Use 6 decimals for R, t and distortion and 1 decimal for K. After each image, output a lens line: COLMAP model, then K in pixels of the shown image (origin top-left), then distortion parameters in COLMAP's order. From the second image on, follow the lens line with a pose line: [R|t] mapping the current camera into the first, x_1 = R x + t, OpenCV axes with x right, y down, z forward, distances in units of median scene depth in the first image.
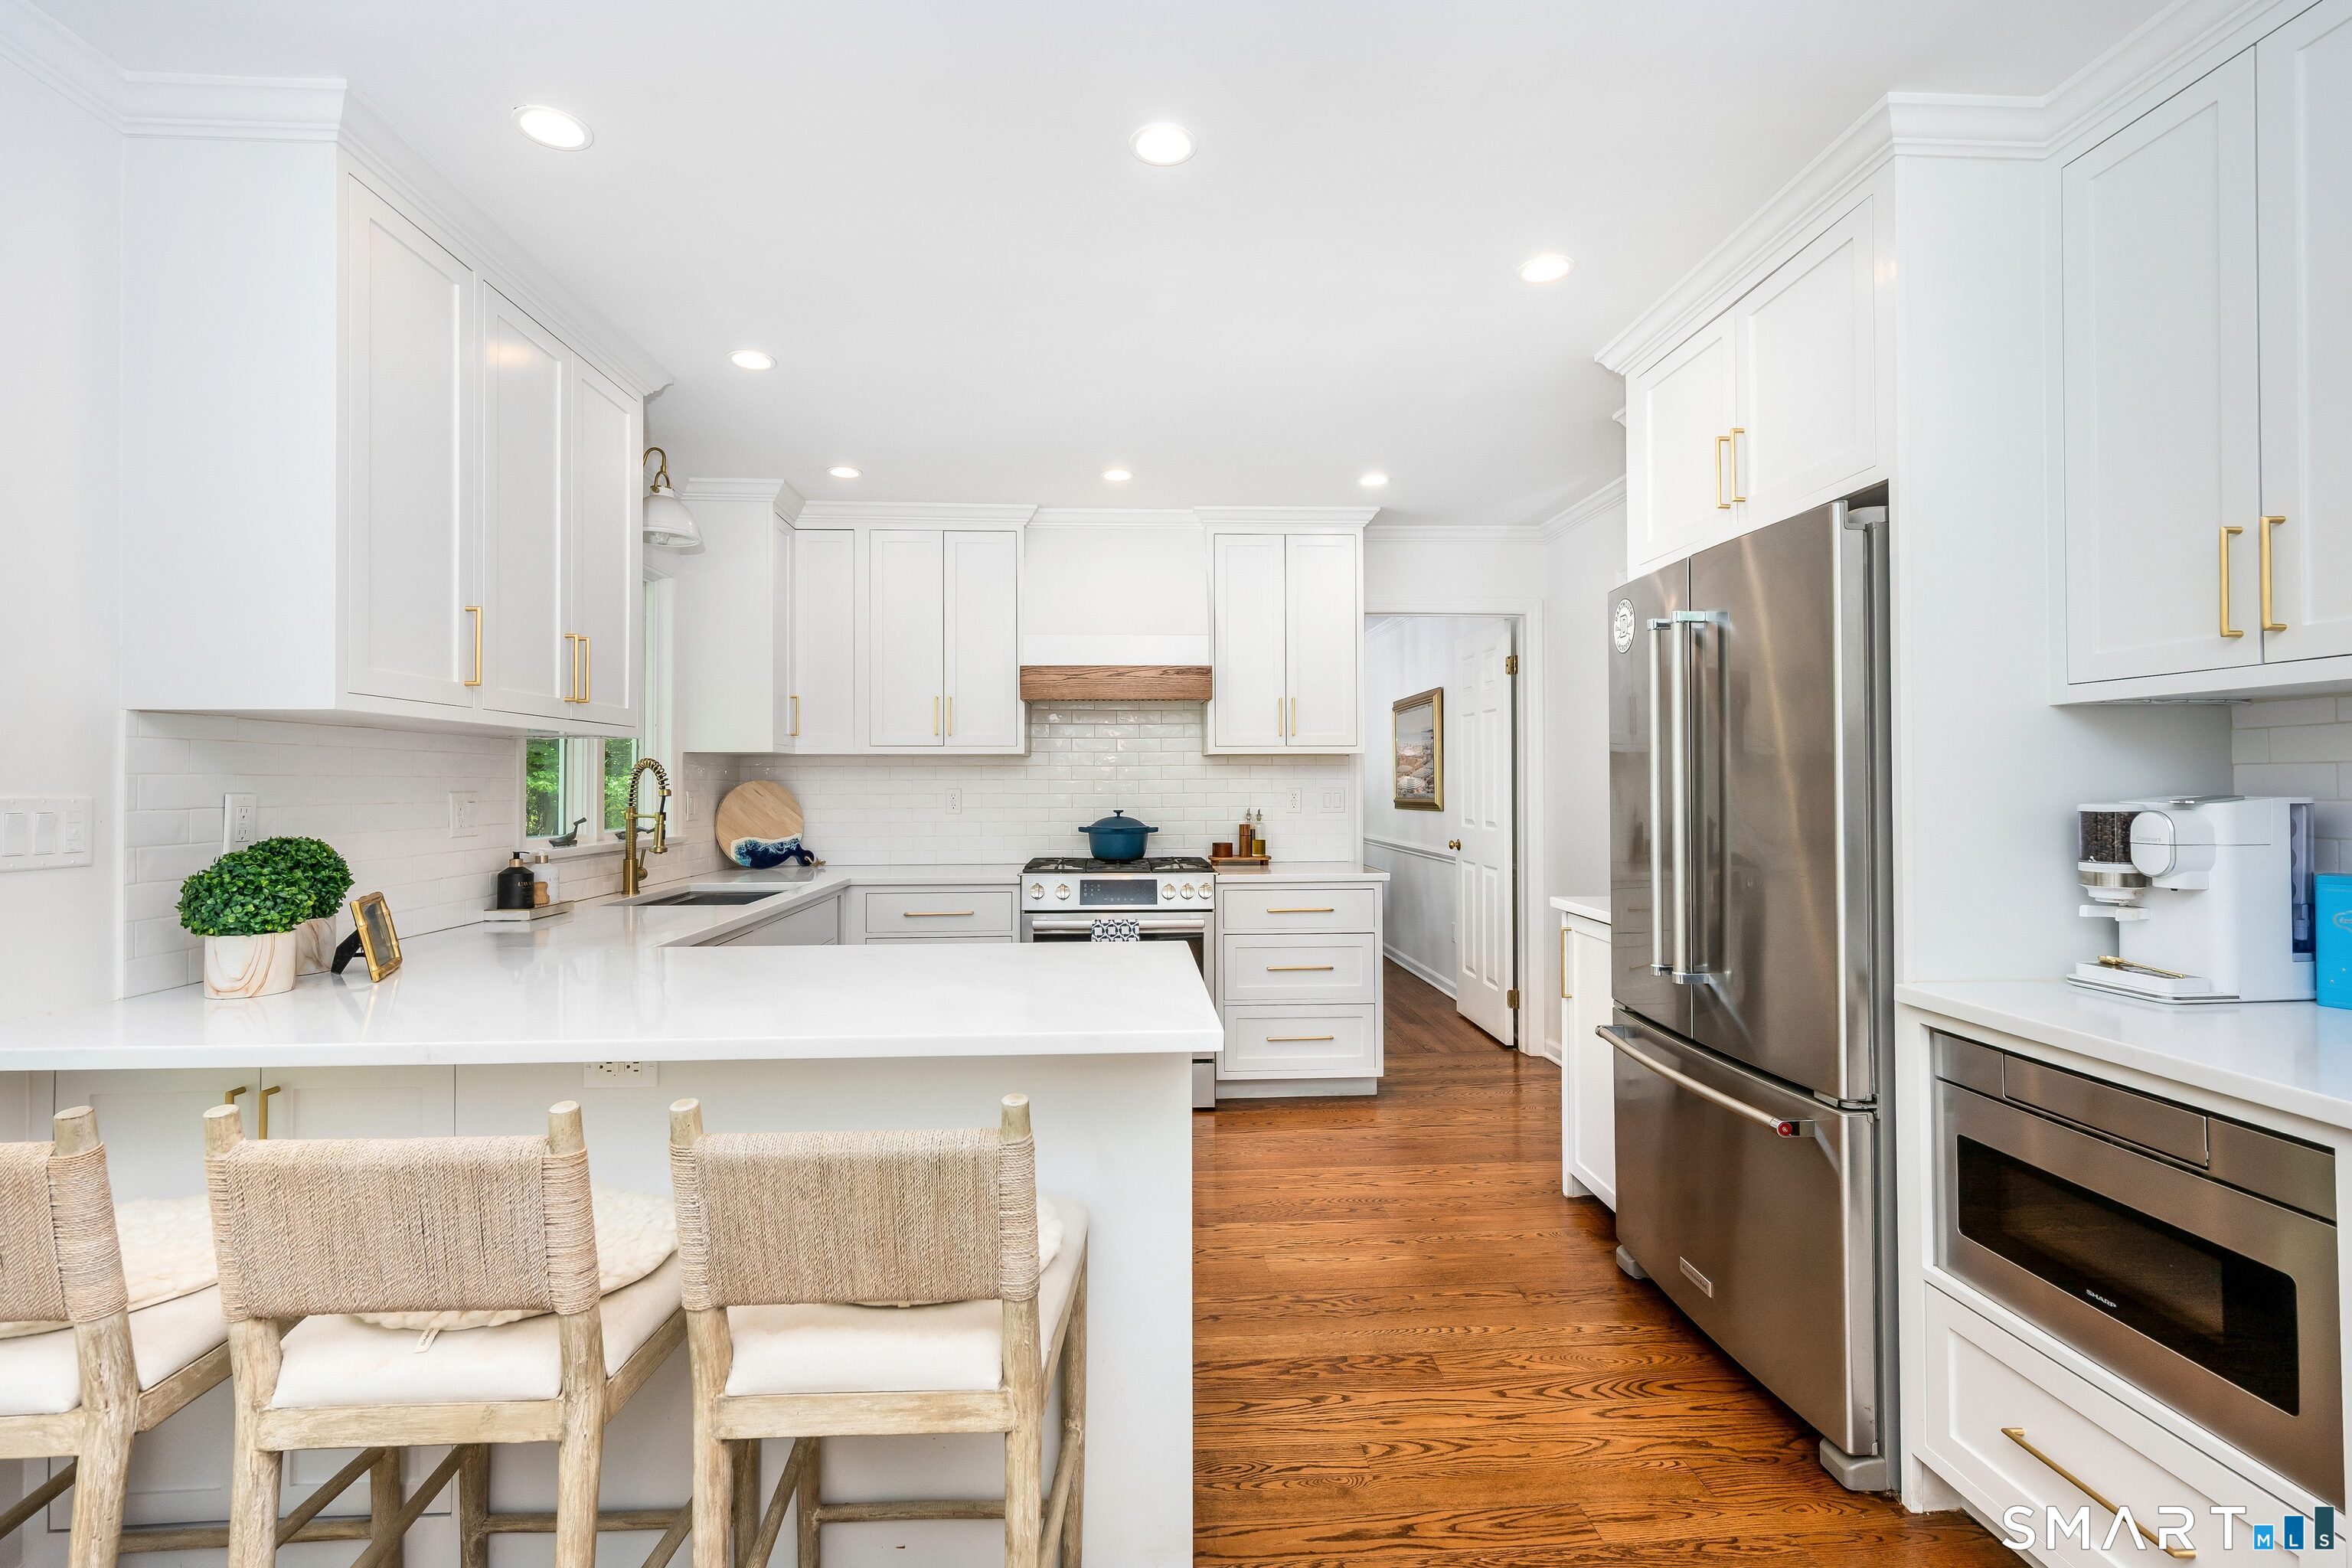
lens RADIAL K [[1059.6, 0, 1176.0], [0, 1059.6, 784.0], [0, 0, 1]] dist [0.001528, 0.000132]
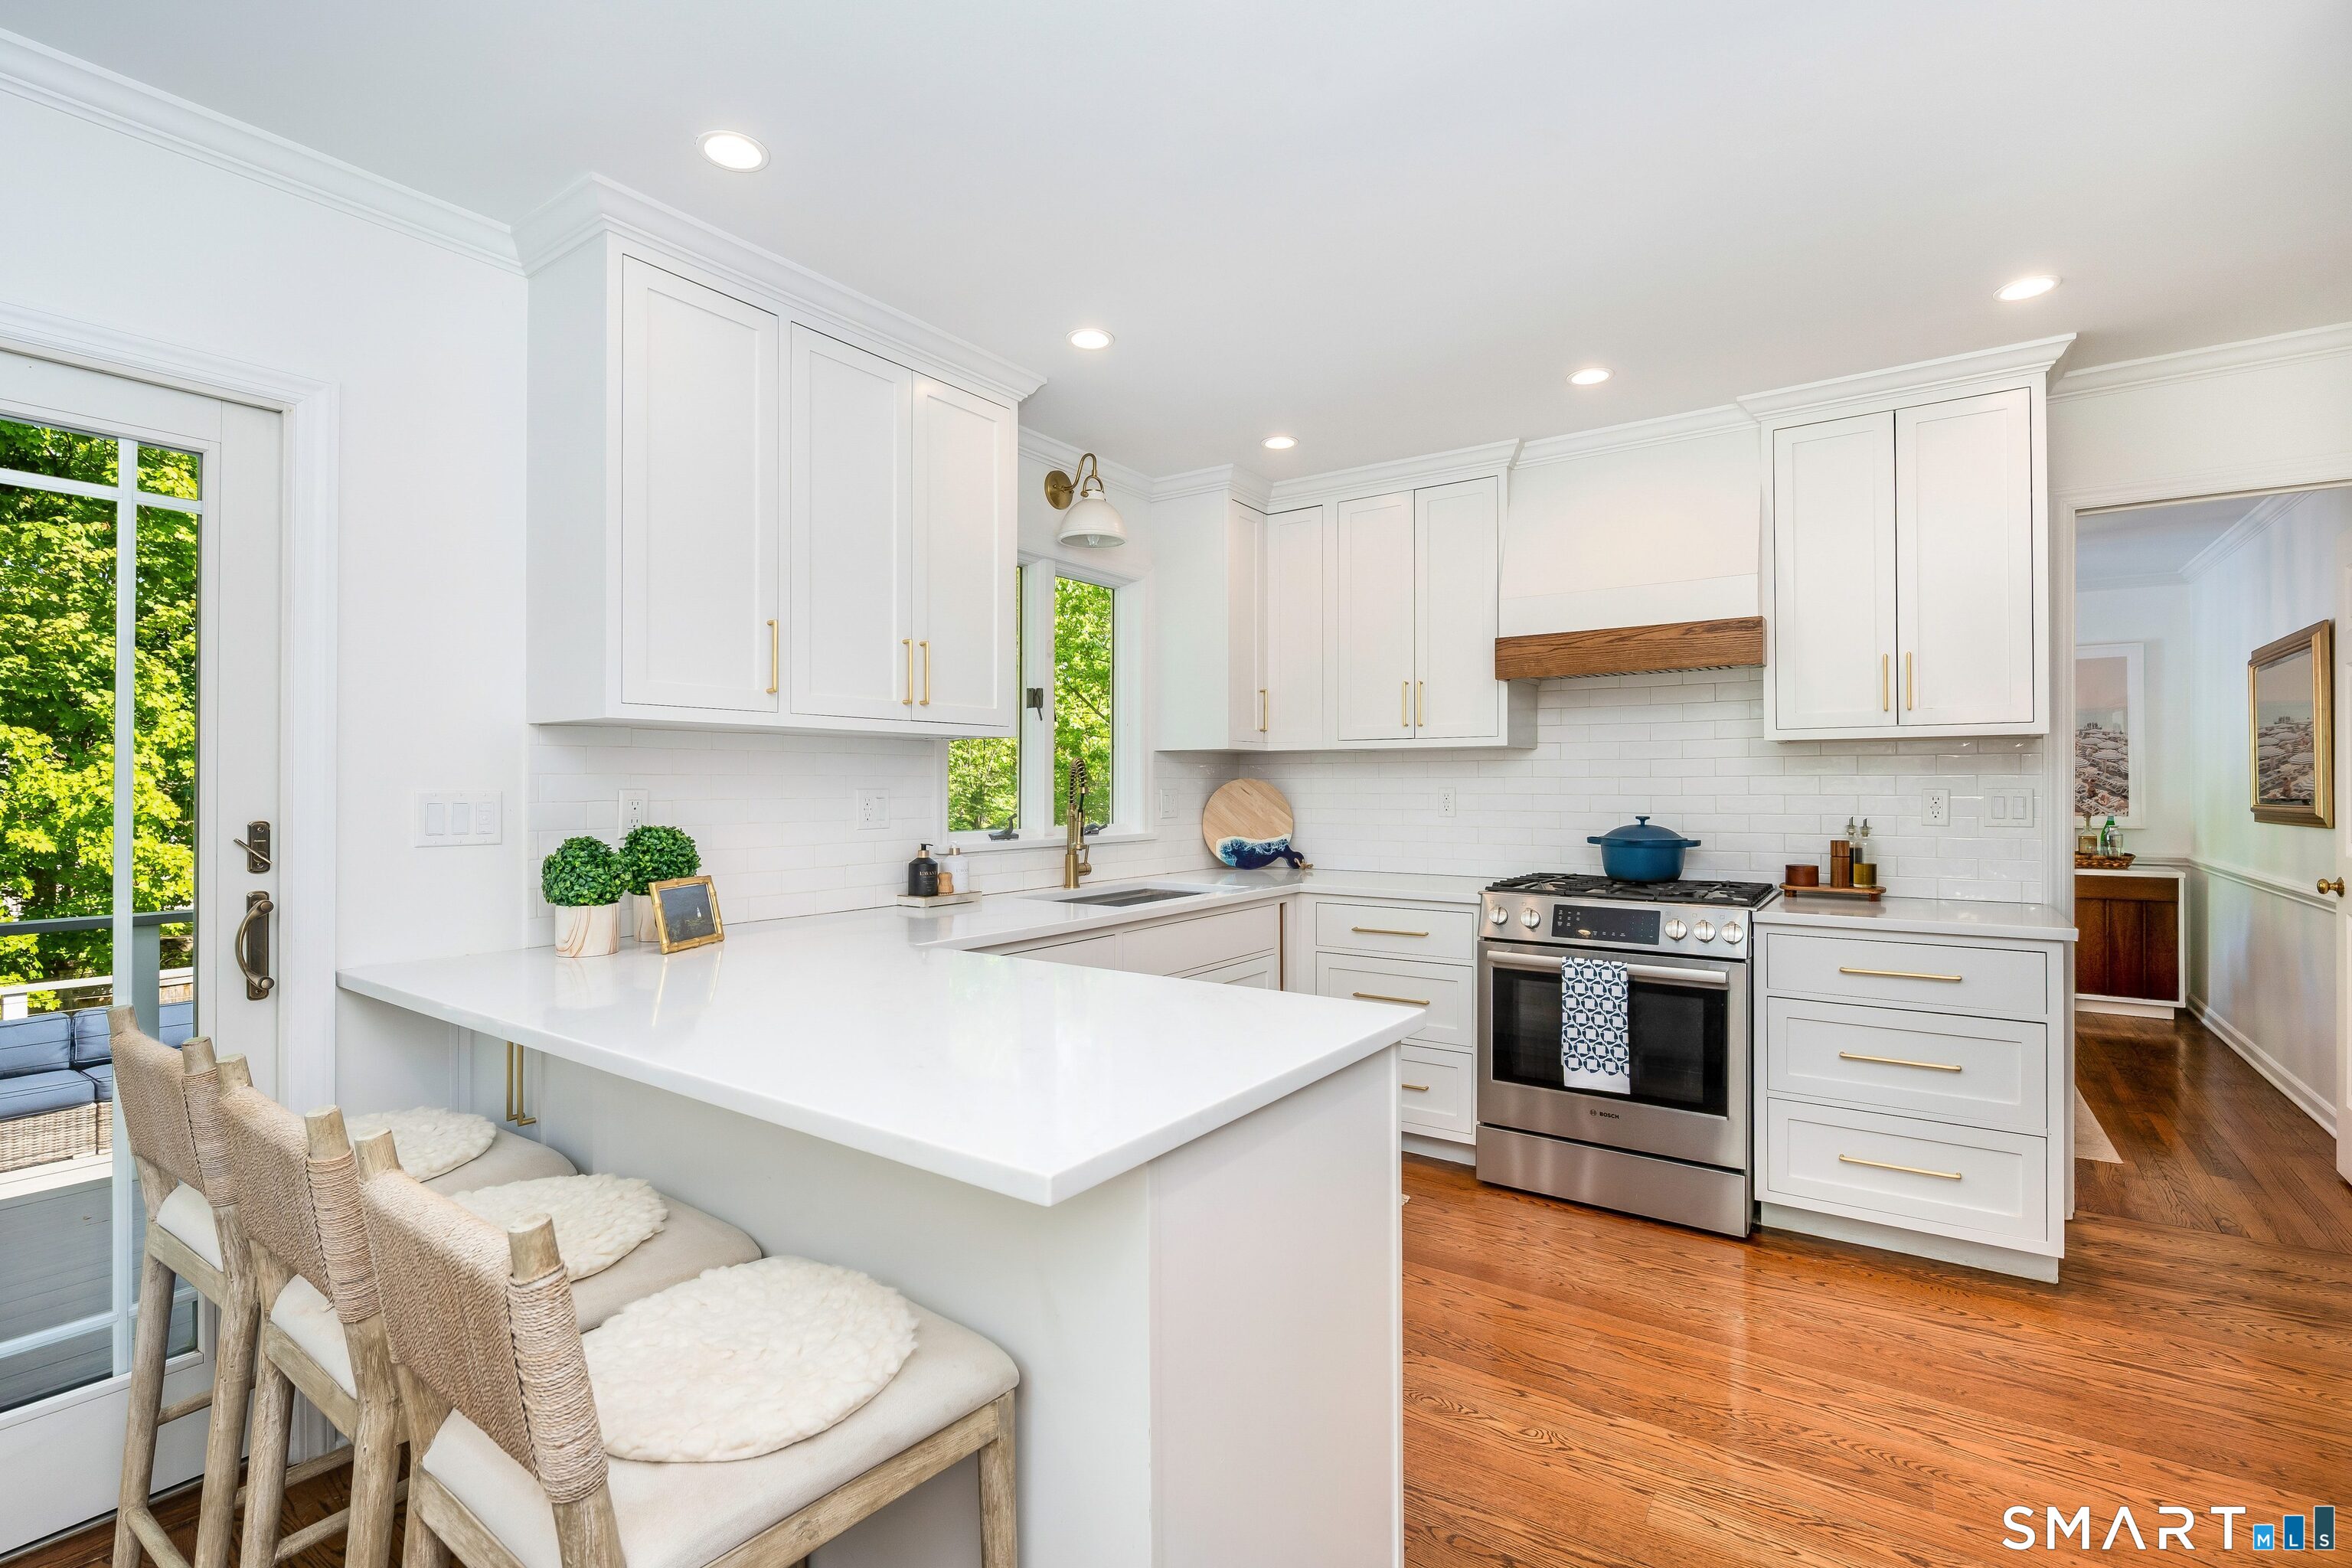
lens RADIAL K [[1076.1, 0, 1165.3], [0, 1076.1, 786.4], [0, 0, 1]] dist [-0.004271, -0.000986]
pose [[0.780955, 0.002942, -0.624581, 0.184131], [-0.000607, 0.999992, 0.003951, 0.000103], [0.624587, -0.002706, 0.780950, 0.200084]]
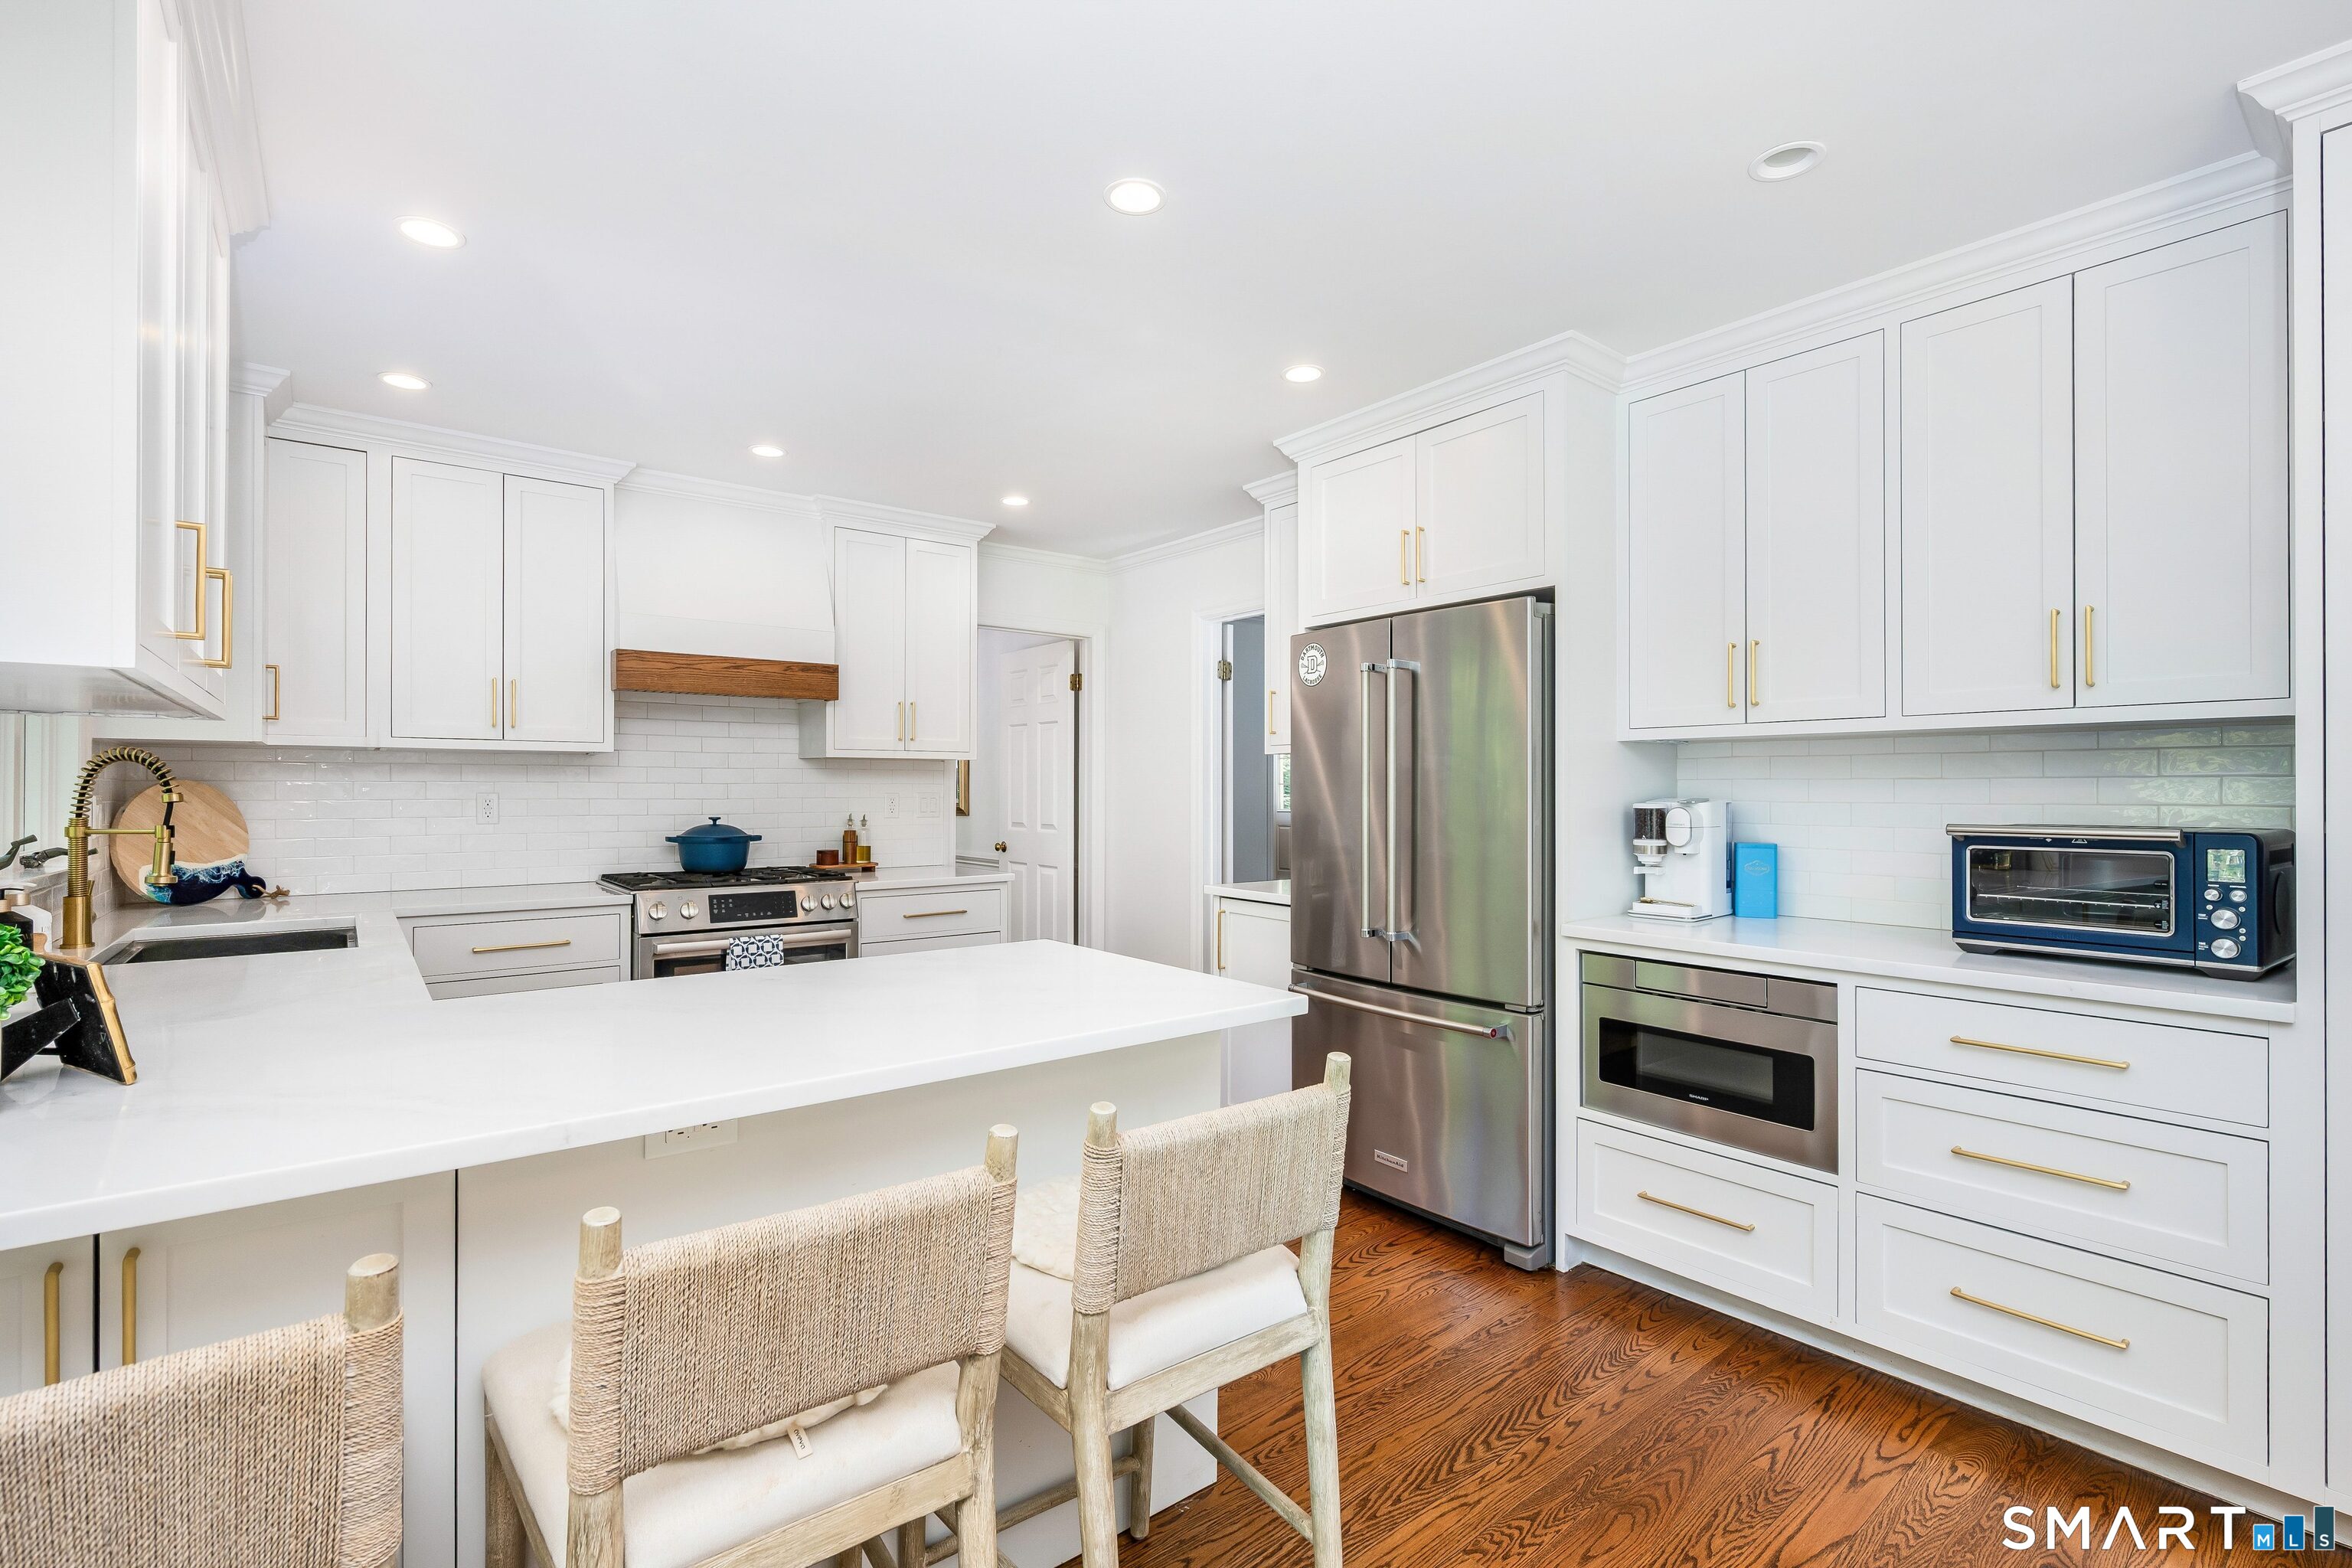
lens RADIAL K [[1056.4, 0, 1191.8], [0, 1056.4, 797.3], [0, 0, 1]] dist [-0.006386, -0.000581]
pose [[0.813363, -0.000217, 0.581756, -0.279294], [-0.003888, 0.999976, 0.005808, 0.001247], [-0.581743, -0.006986, 0.813343, 0.041755]]
